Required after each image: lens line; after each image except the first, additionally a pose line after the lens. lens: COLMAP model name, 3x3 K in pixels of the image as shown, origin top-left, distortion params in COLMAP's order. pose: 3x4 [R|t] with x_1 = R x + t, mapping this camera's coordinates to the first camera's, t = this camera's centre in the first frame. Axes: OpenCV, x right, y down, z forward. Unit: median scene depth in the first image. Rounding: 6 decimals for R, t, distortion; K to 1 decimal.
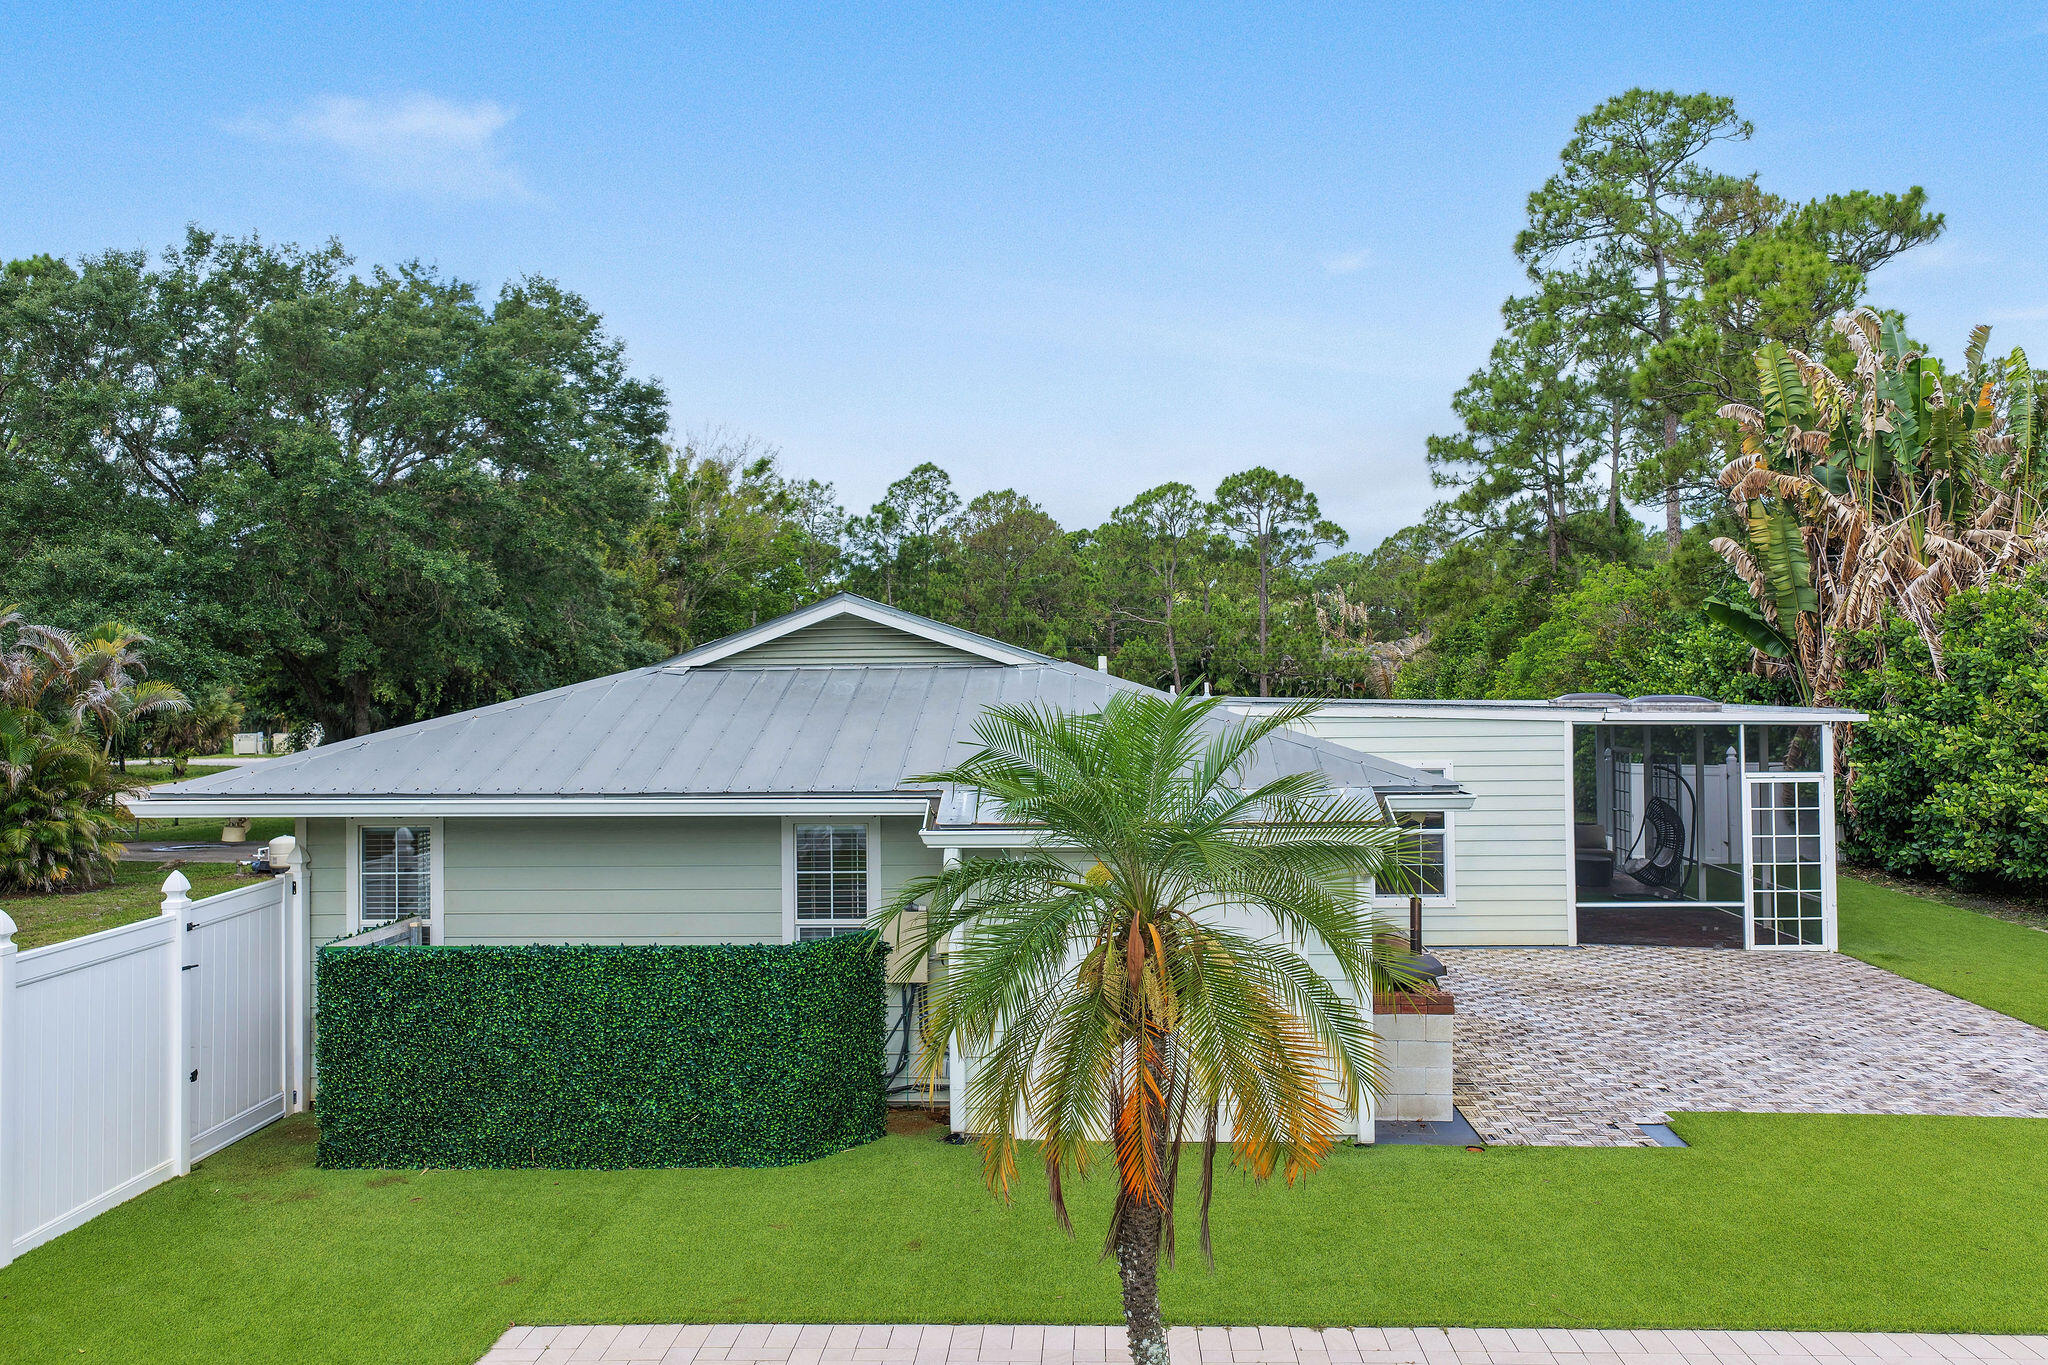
lens RADIAL K [[1724.9, 0, 1024.0], [0, 1724.9, 682.5], [0, 0, 1]] dist [0.003618, 0.012757]
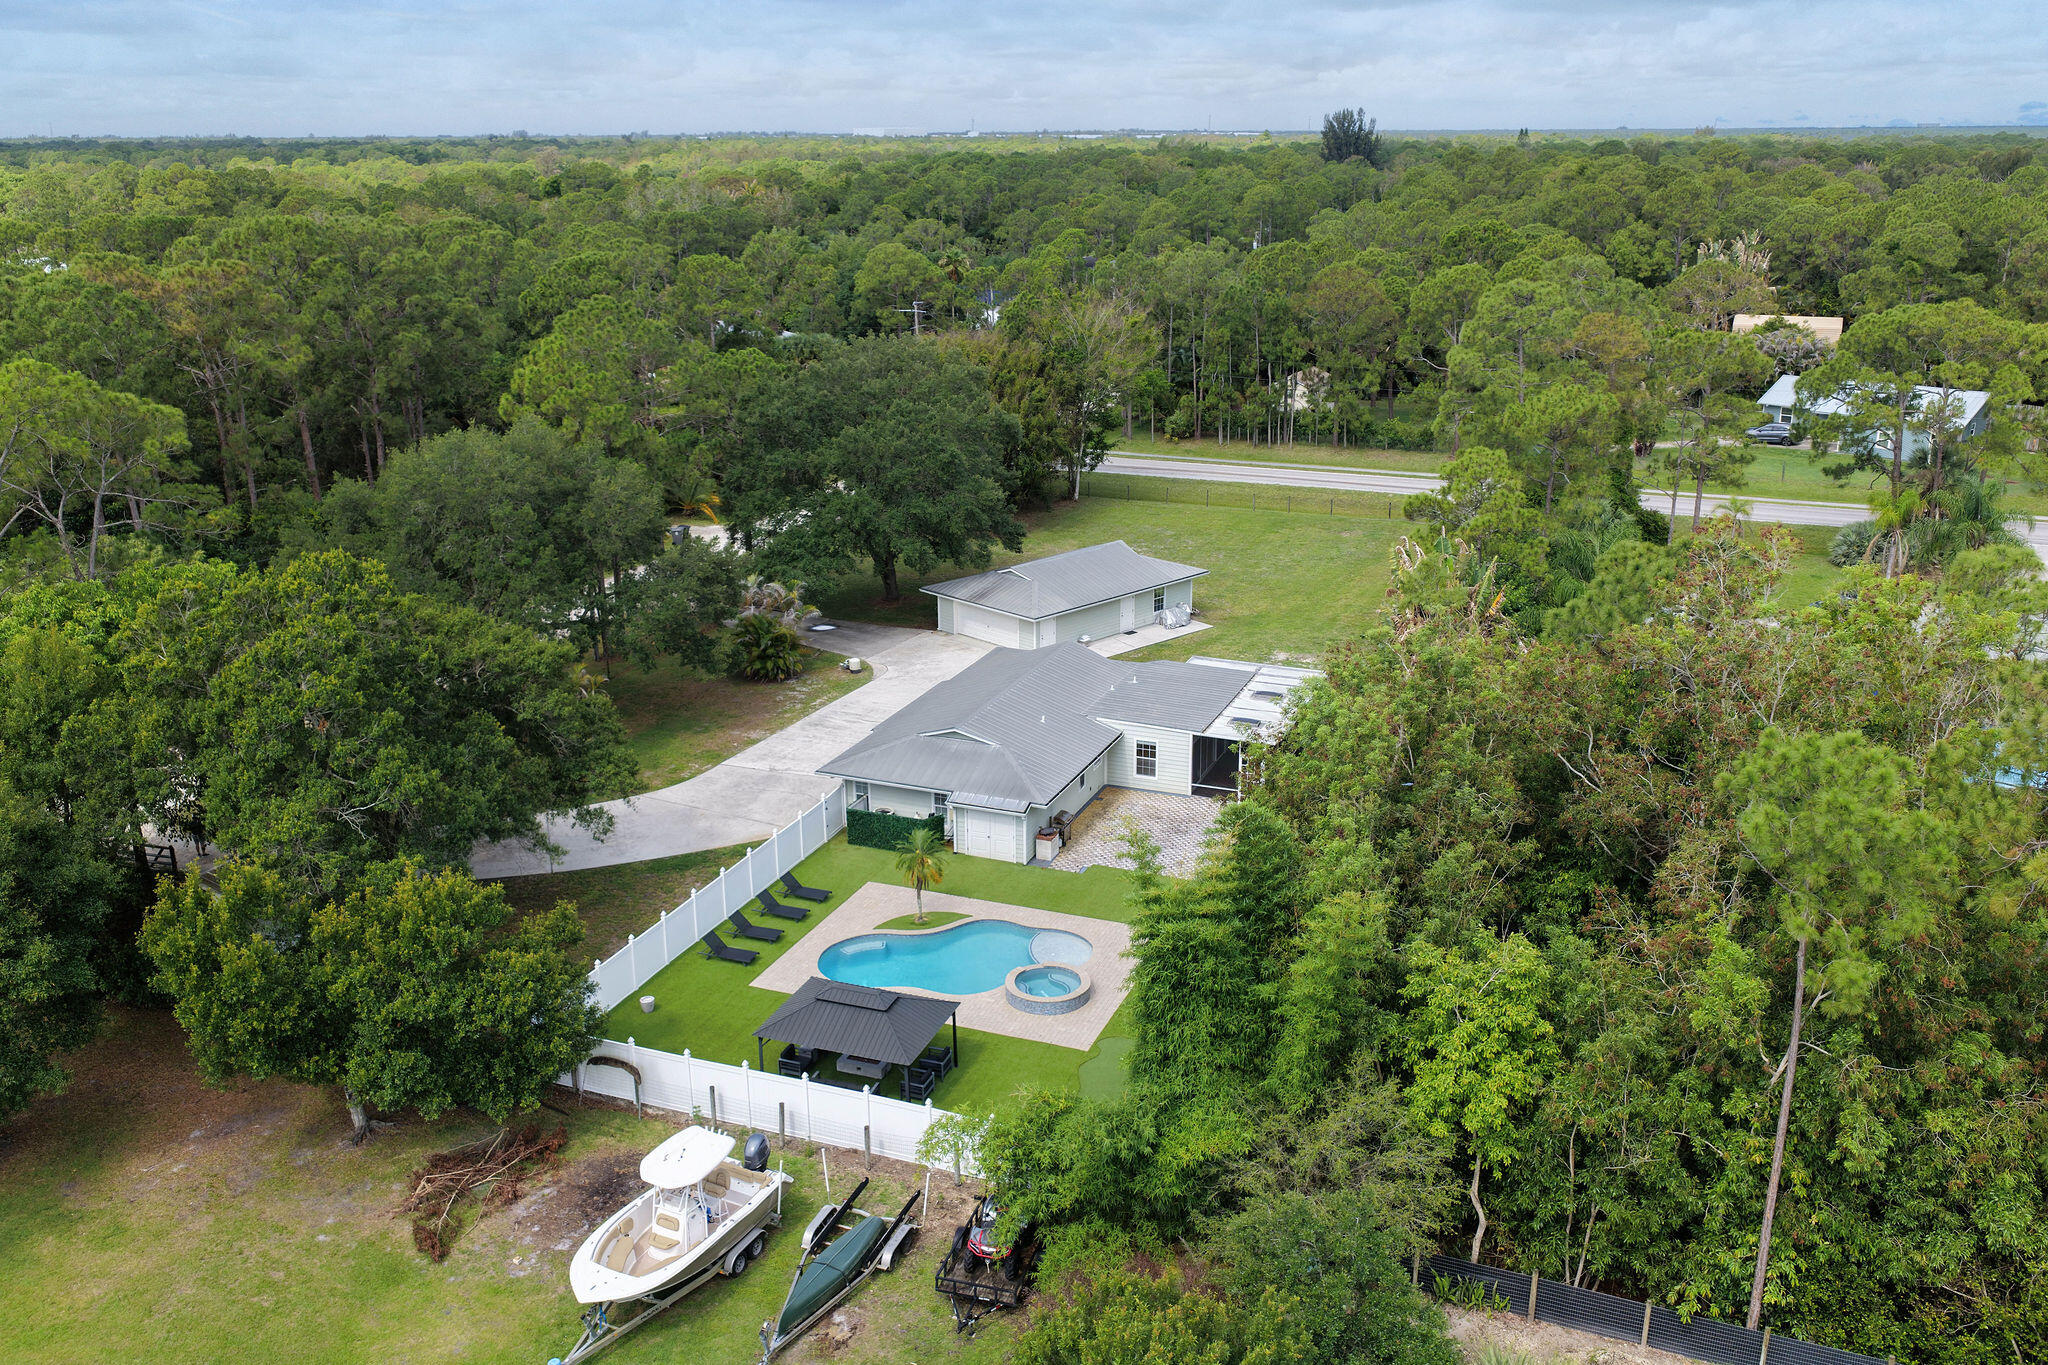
lens RADIAL K [[1724.9, 0, 1024.0], [0, 1724.9, 682.5], [0, 0, 1]] dist [0.003618, 0.012757]
pose [[0.944128, 0.108573, -0.311182, 1.050680], [-0.003868, 0.947765, 0.318945, -1.159473], [0.329556, -0.299921, 0.895232, -2.129031]]
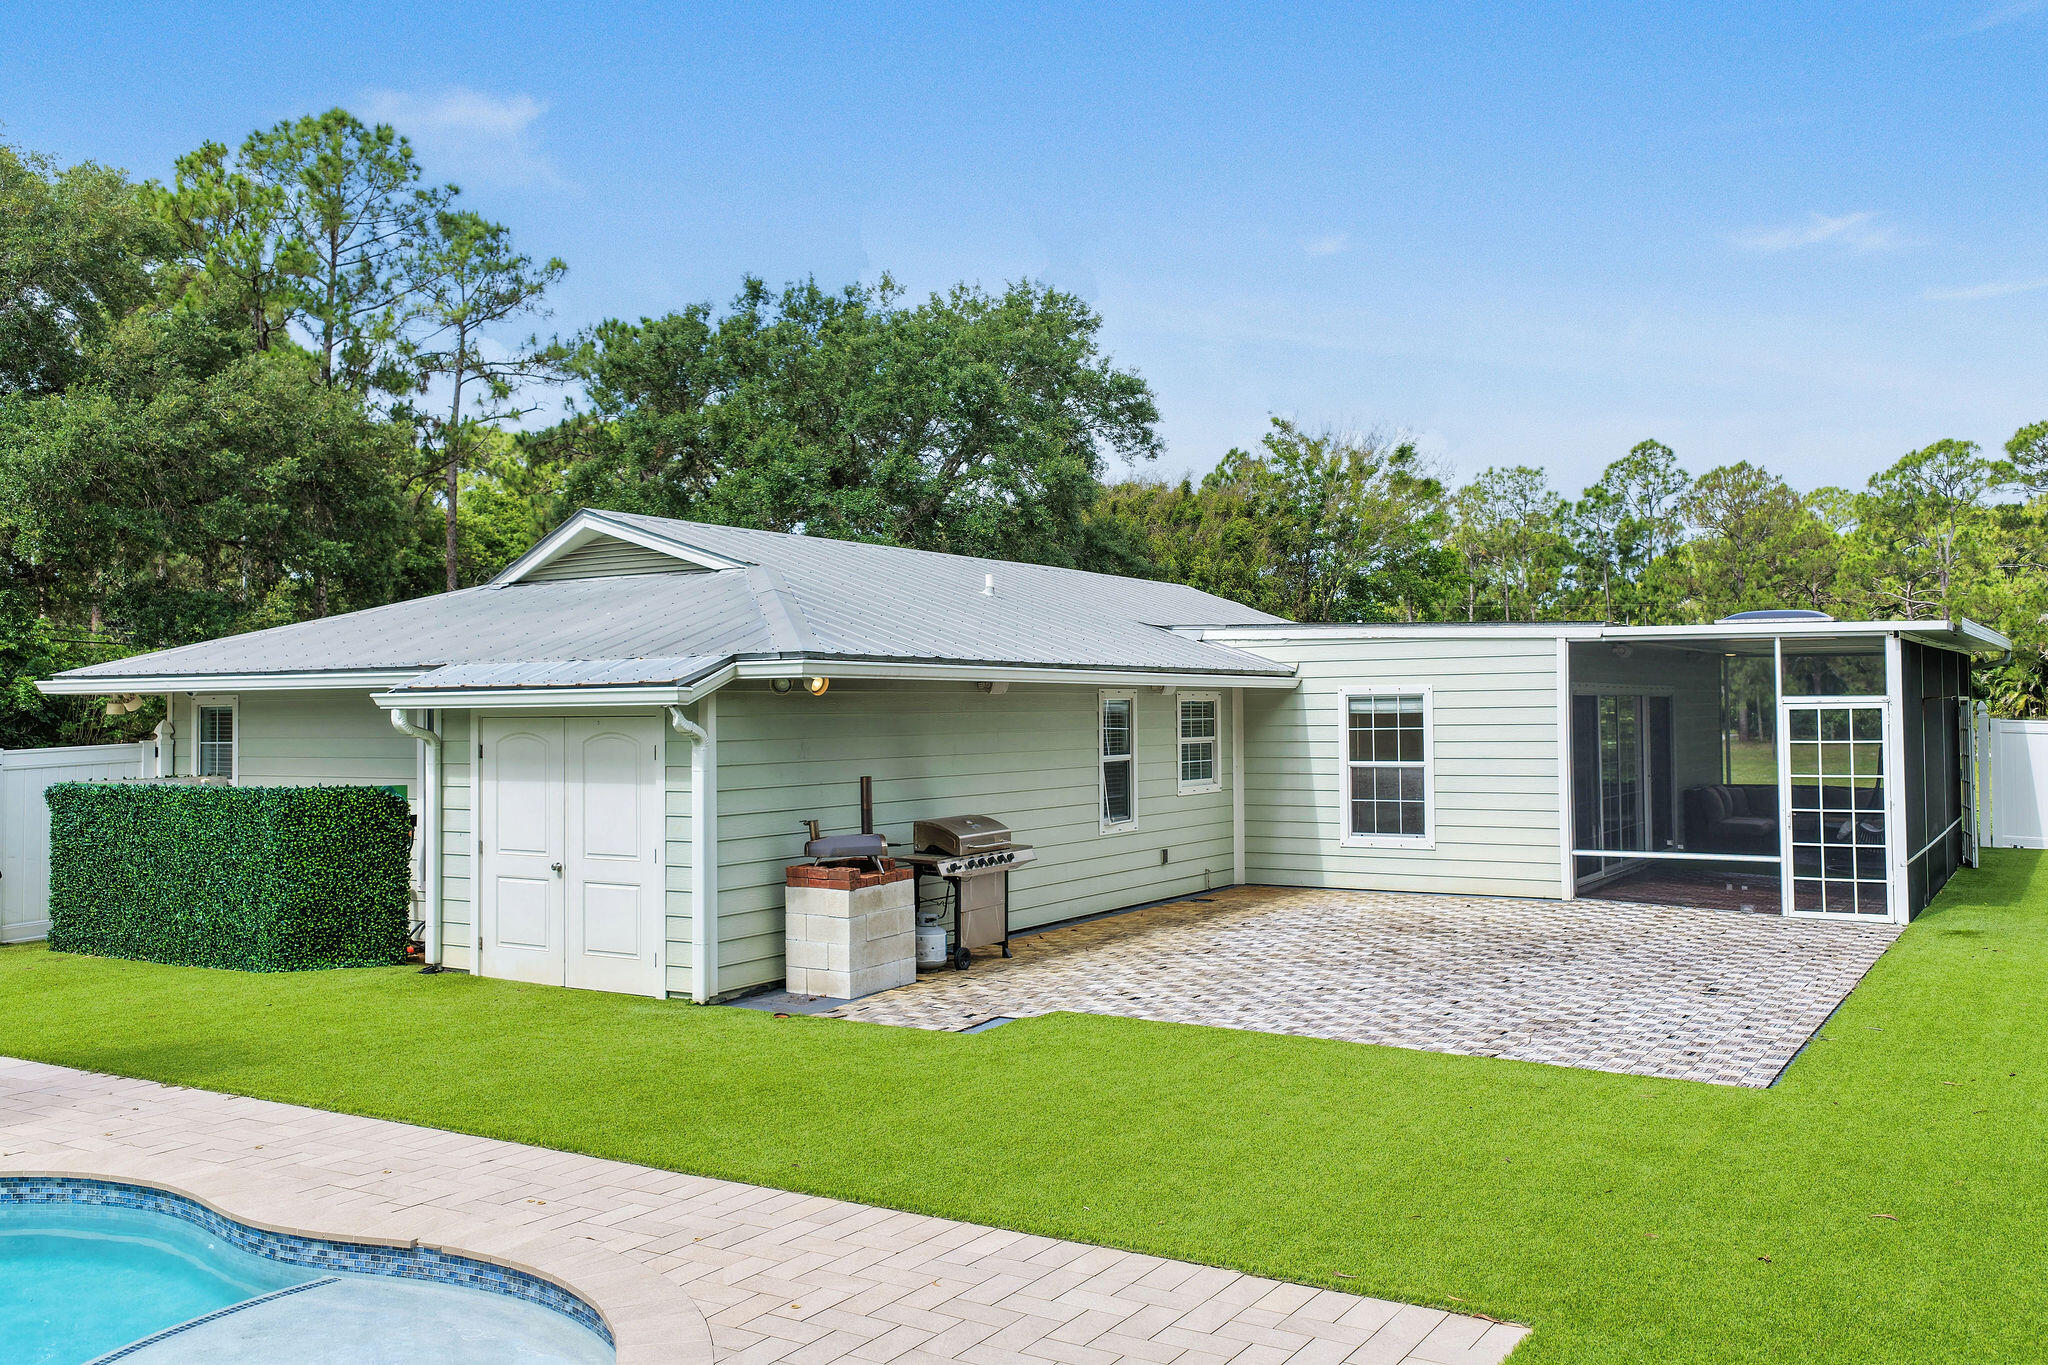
lens RADIAL K [[1724.9, 0, 1024.0], [0, 1724.9, 682.5], [0, 0, 1]] dist [0.003618, 0.012757]
pose [[0.870300, -0.007961, -0.492457, 0.502235], [0.003730, 0.999947, -0.009573, 0.051522], [0.492507, 0.006495, 0.870284, 0.120194]]
